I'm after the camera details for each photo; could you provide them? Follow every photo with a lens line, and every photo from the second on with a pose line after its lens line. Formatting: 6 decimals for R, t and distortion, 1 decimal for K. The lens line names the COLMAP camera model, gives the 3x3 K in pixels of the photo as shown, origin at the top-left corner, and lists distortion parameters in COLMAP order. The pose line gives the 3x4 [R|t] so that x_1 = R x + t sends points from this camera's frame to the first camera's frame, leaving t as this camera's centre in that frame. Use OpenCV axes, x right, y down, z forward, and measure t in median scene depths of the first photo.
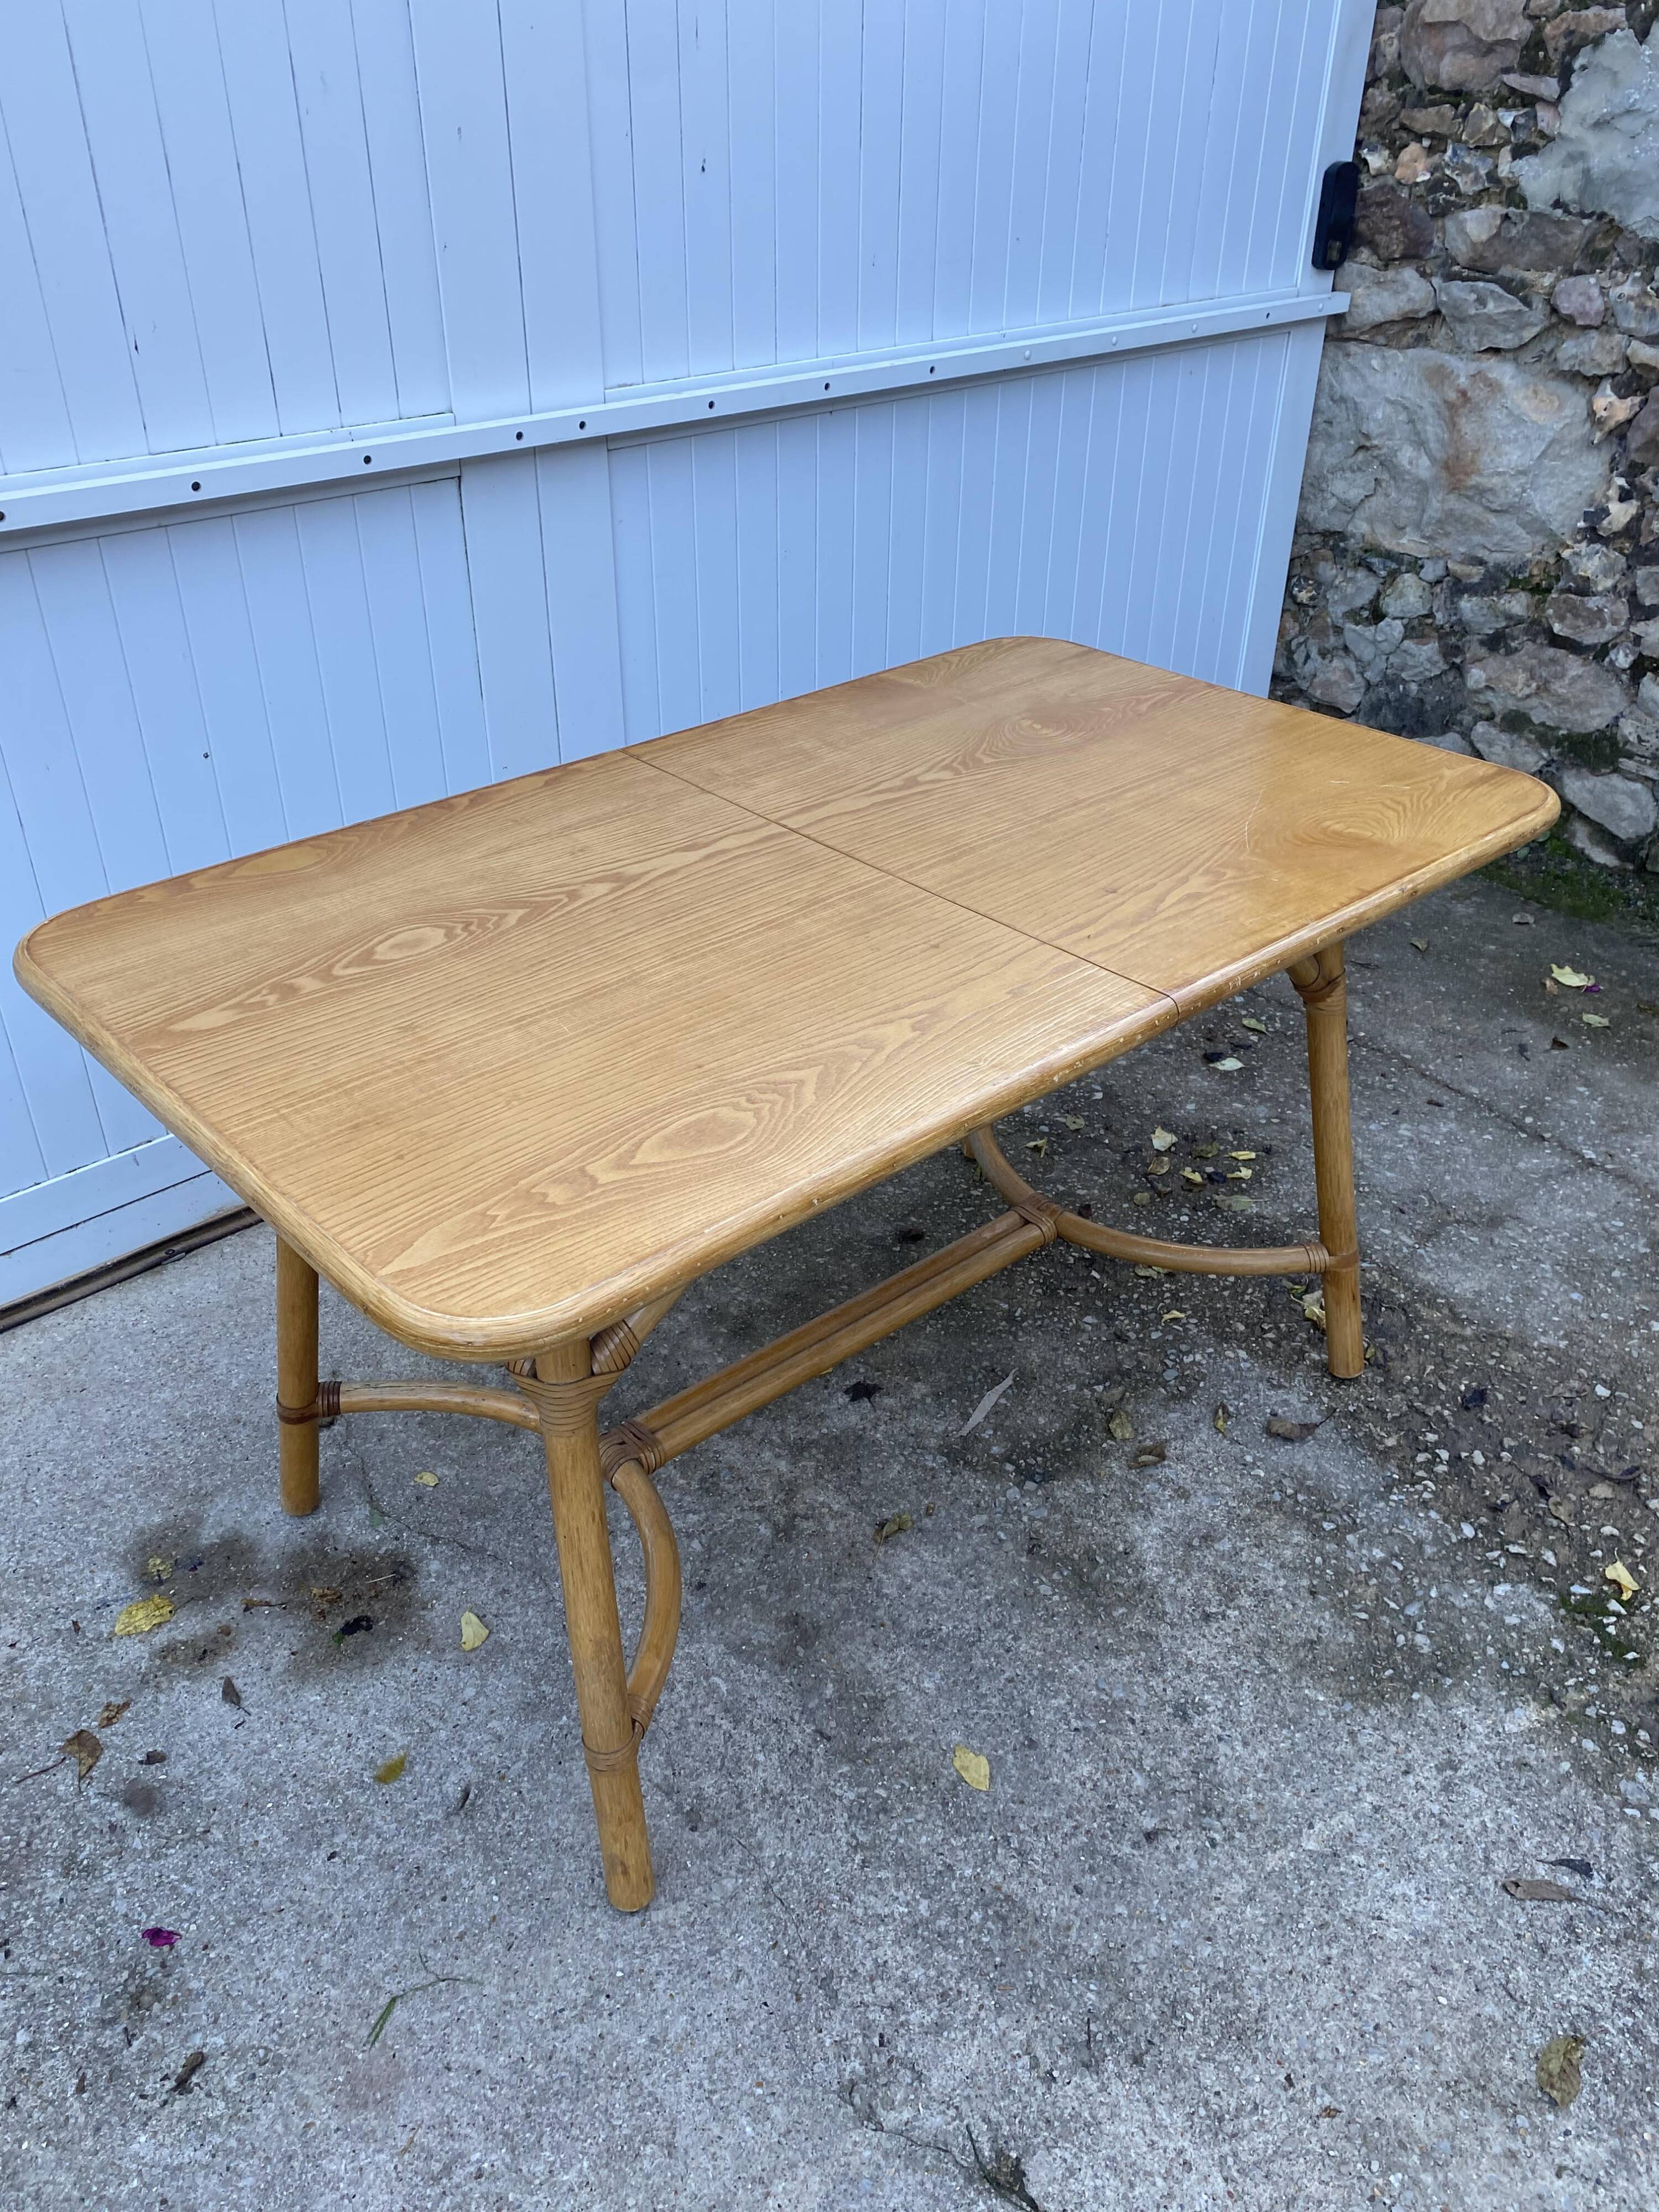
lens RADIAL K [[1705.8, 0, 827.3], [0, 1705.8, 1099.9], [0, 0, 1]] dist [0.010708, -0.009269]
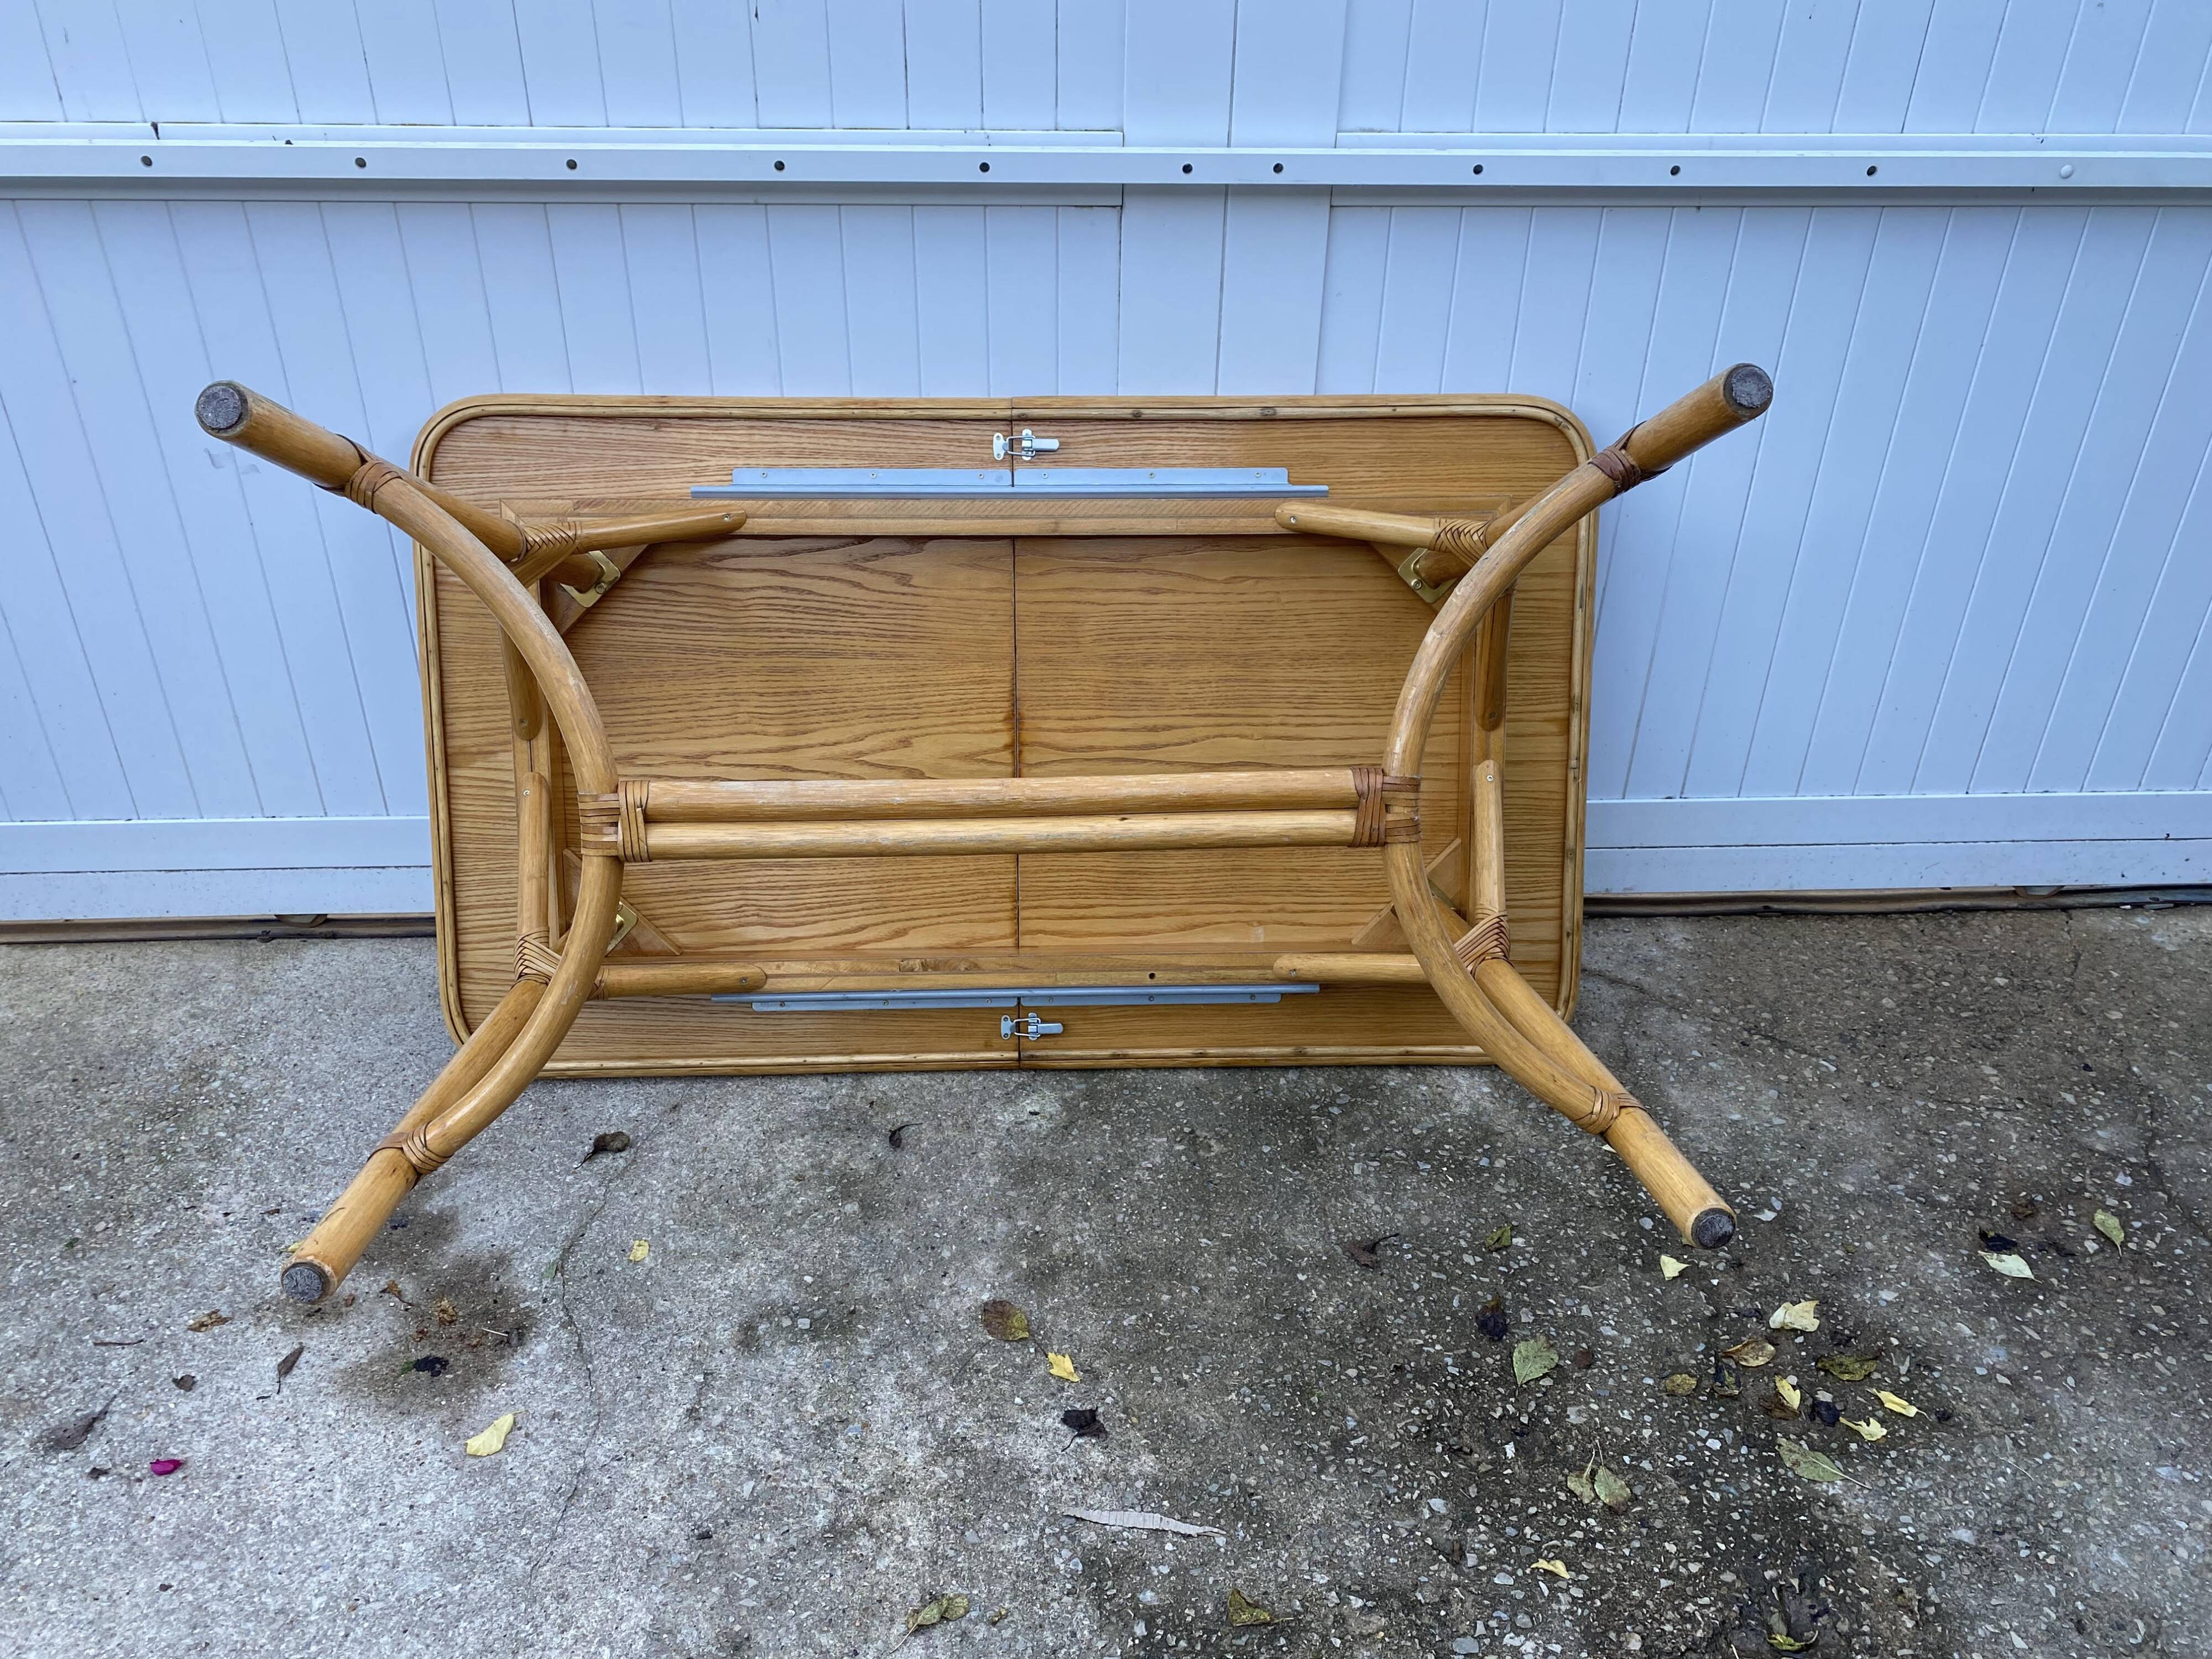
lens RADIAL K [[1705.8, 0, 1097.0], [0, 1705.8, 808.0], [0, 0, 1]] dist [0.010708, -0.009269]
pose [[0.769754, 0.332658, -0.544810, 0.392495], [-0.349073, 0.933923, 0.077048, -0.166309], [0.534441, 0.130870, 0.835013, 0.364167]]
